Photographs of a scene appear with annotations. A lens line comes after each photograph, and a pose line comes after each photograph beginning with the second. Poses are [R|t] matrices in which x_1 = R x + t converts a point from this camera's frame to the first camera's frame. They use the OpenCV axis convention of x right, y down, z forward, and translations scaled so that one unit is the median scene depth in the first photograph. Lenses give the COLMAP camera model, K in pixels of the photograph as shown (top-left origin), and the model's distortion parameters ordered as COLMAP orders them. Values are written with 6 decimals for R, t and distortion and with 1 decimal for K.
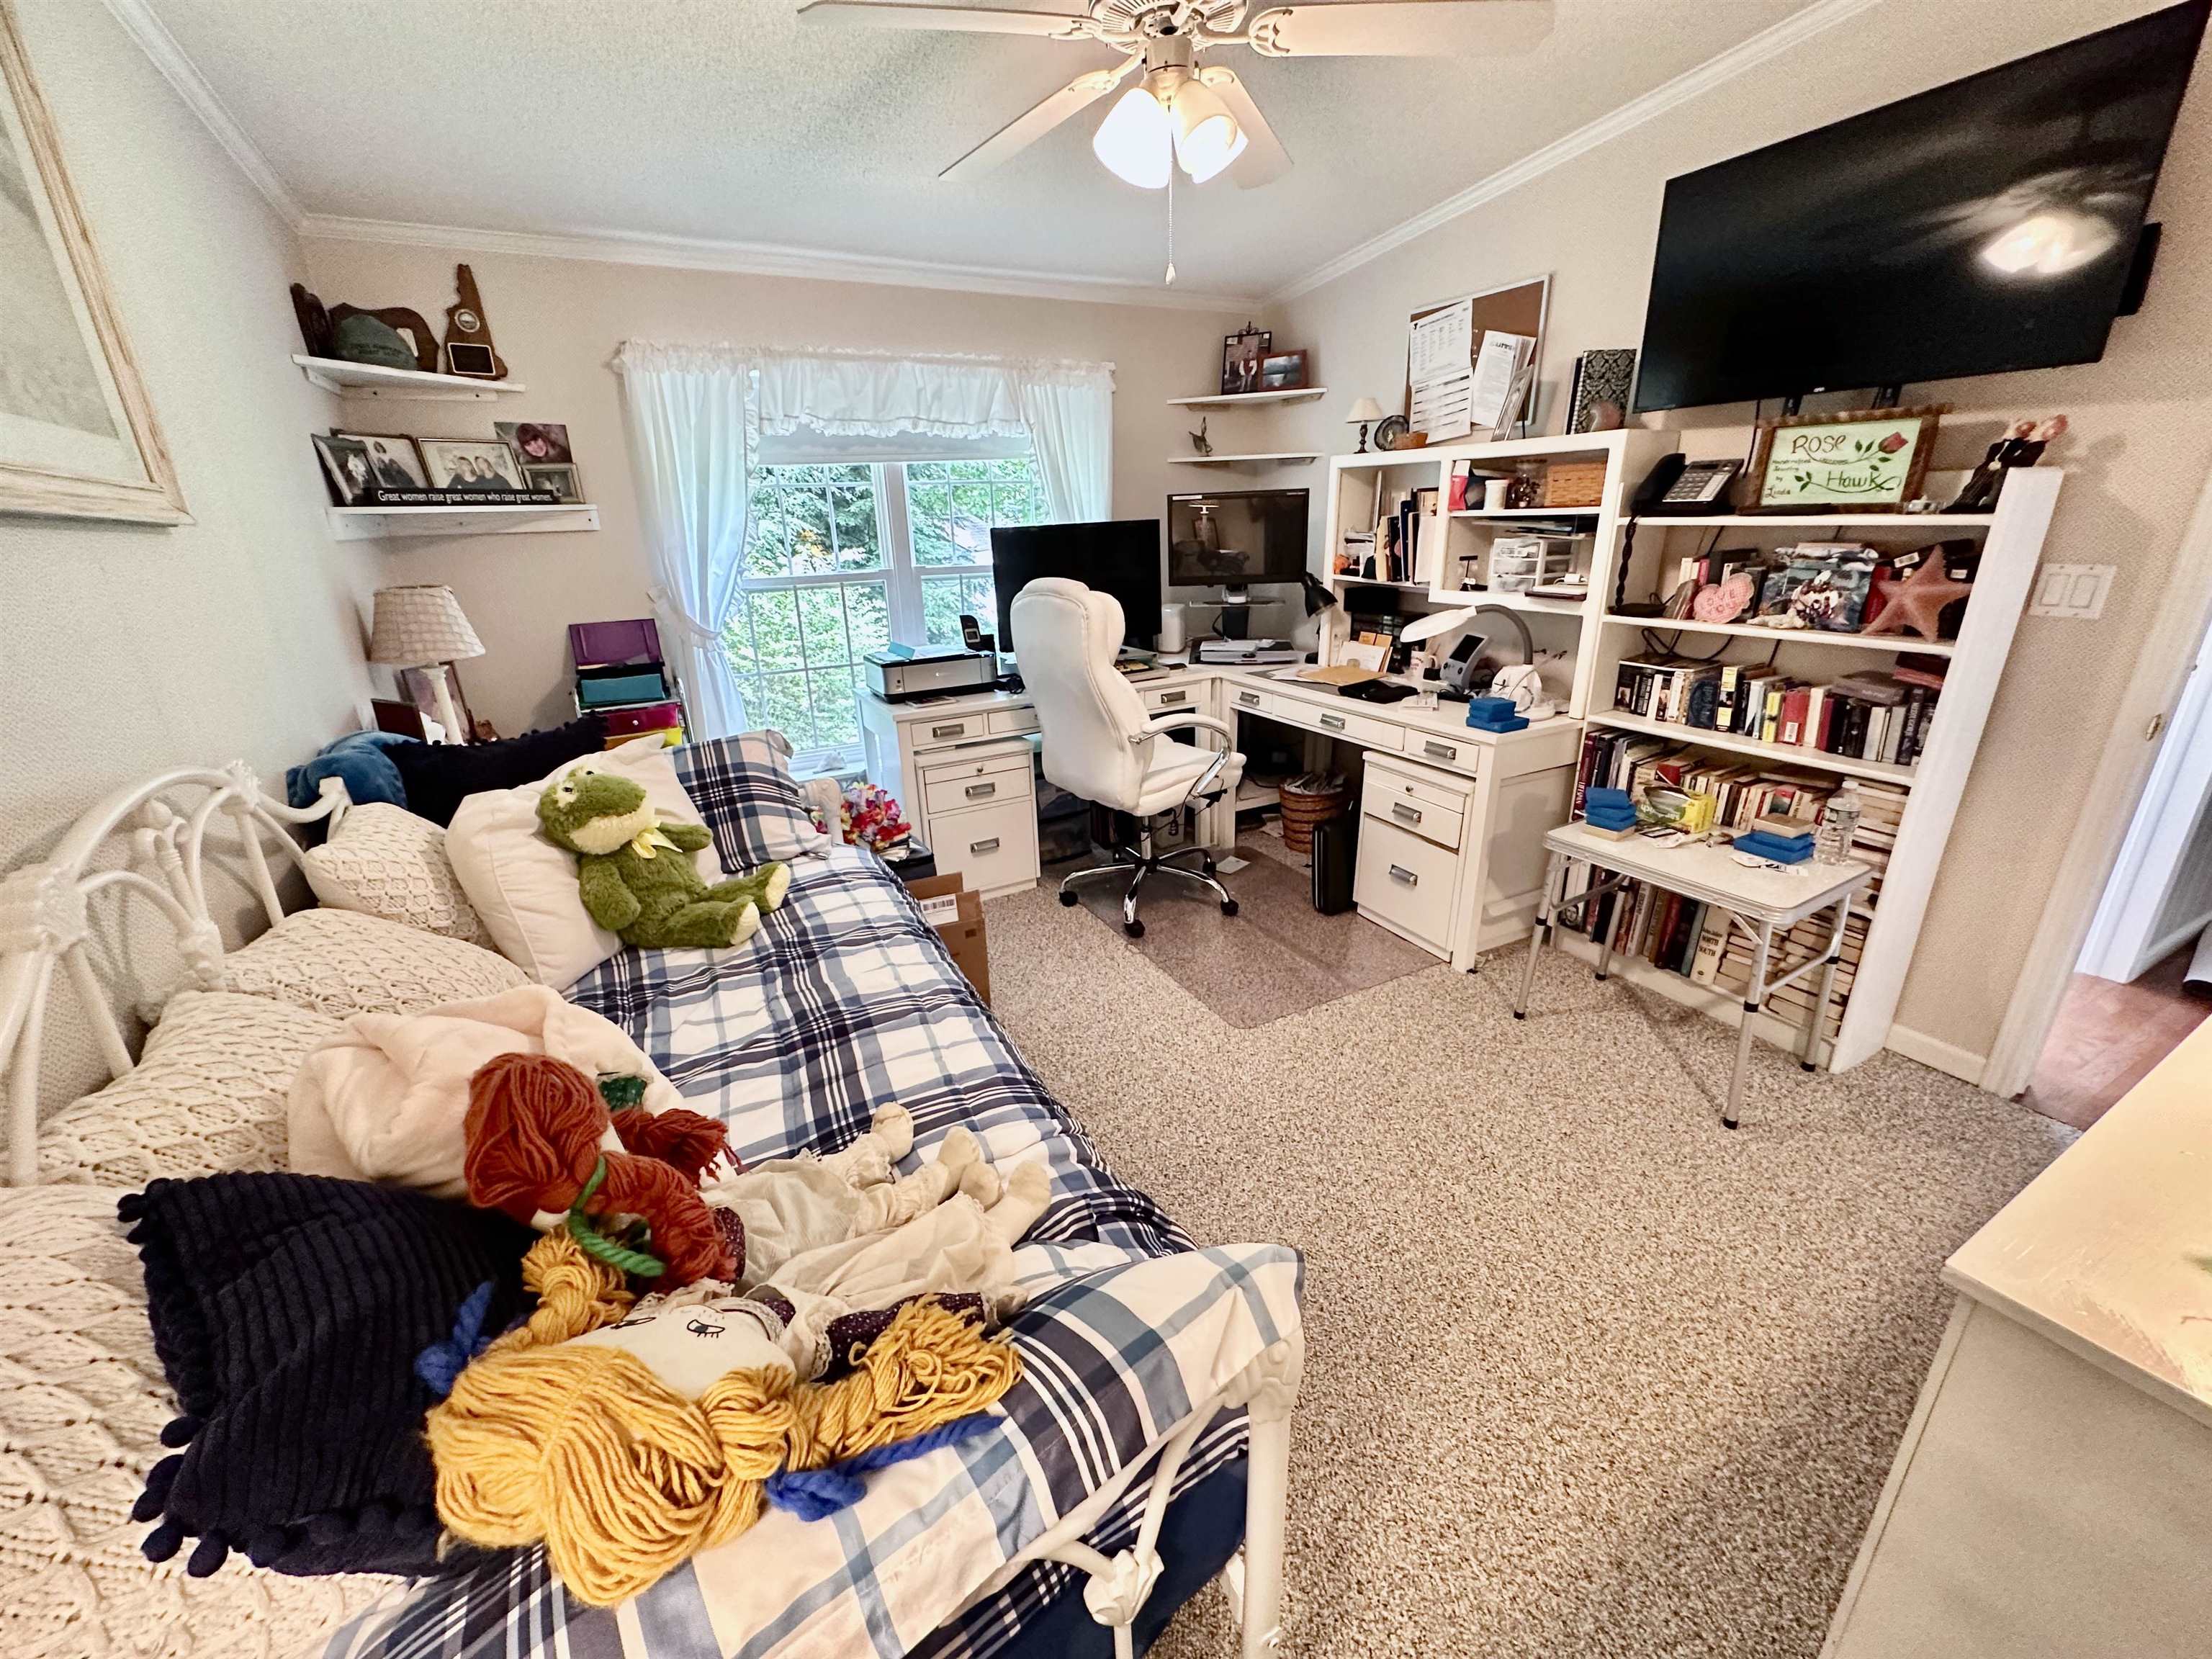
lens RADIAL K [[882.1, 0, 1111.5], [0, 882.1, 826.4], [0, 0, 1]] dist [-0.001551, 0.000667]
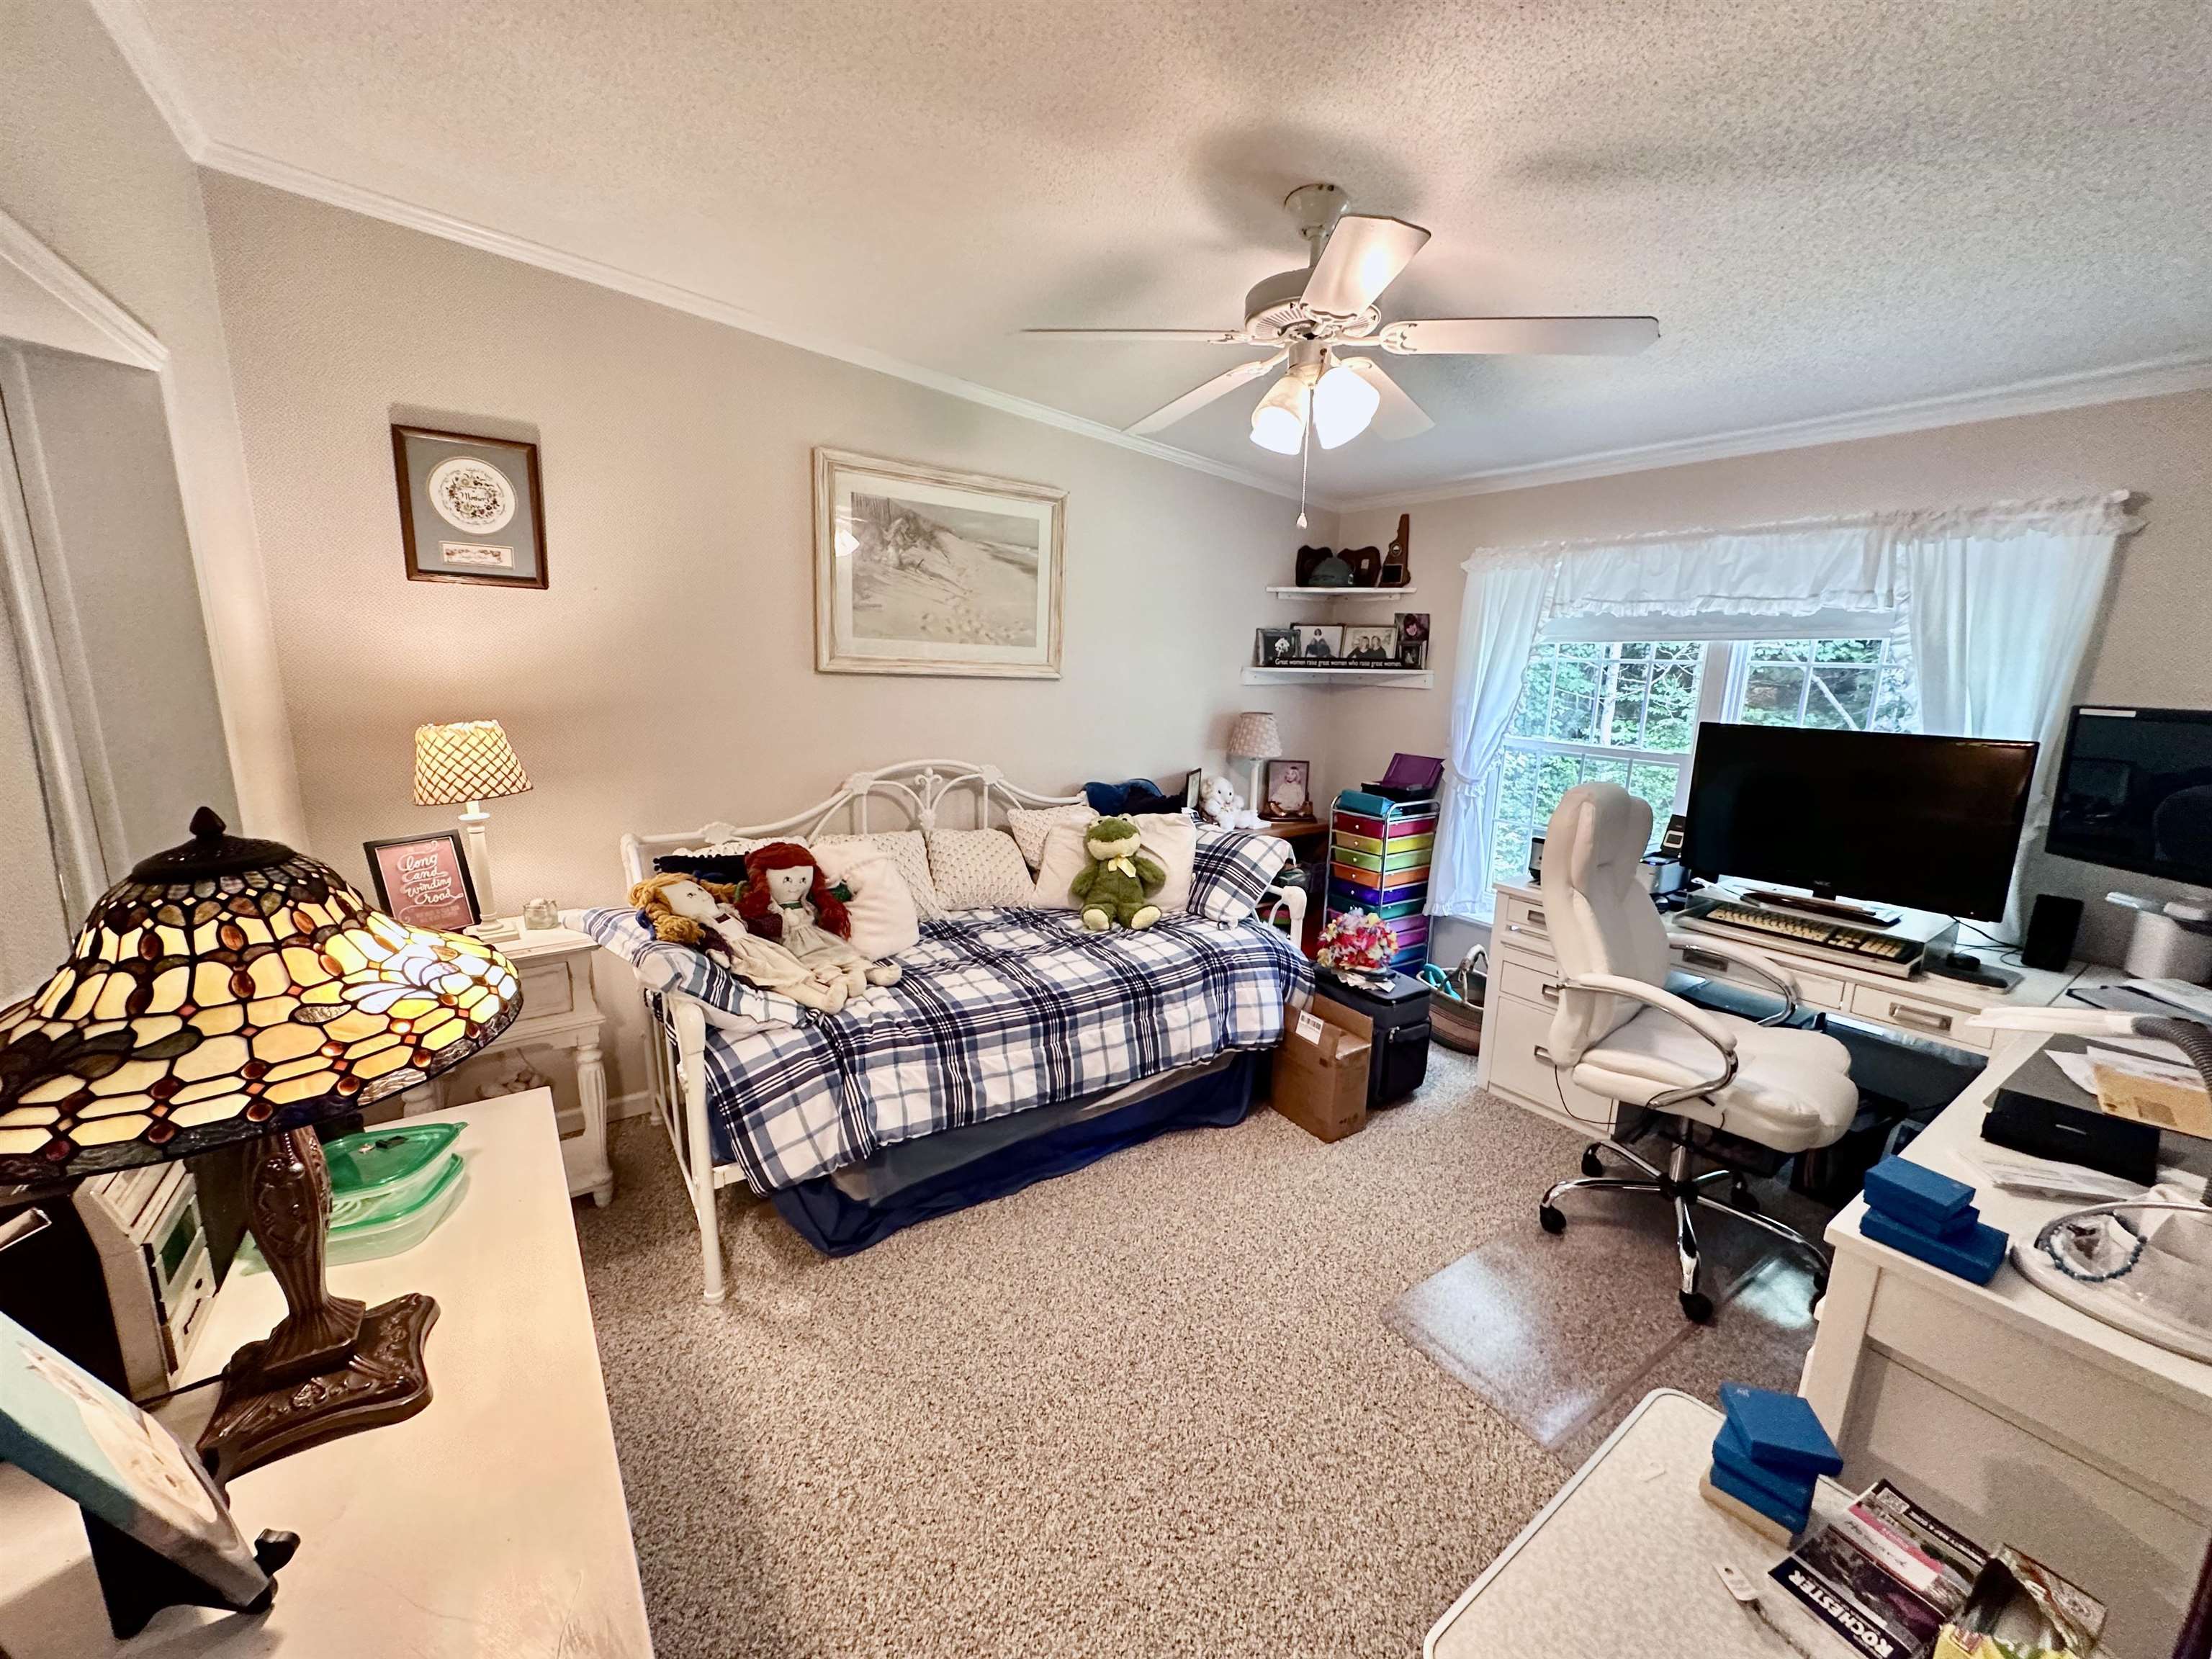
lens RADIAL K [[882.1, 0, 1106.4], [0, 882.1, 835.8], [0, 0, 1]] dist [-0.001551, 0.000667]
pose [[0.084628, 0.241684, -0.966658, 0.748578], [-0.352754, 0.914575, 0.197780, -0.240284], [0.931881, 0.324254, 0.162654, 0.433484]]
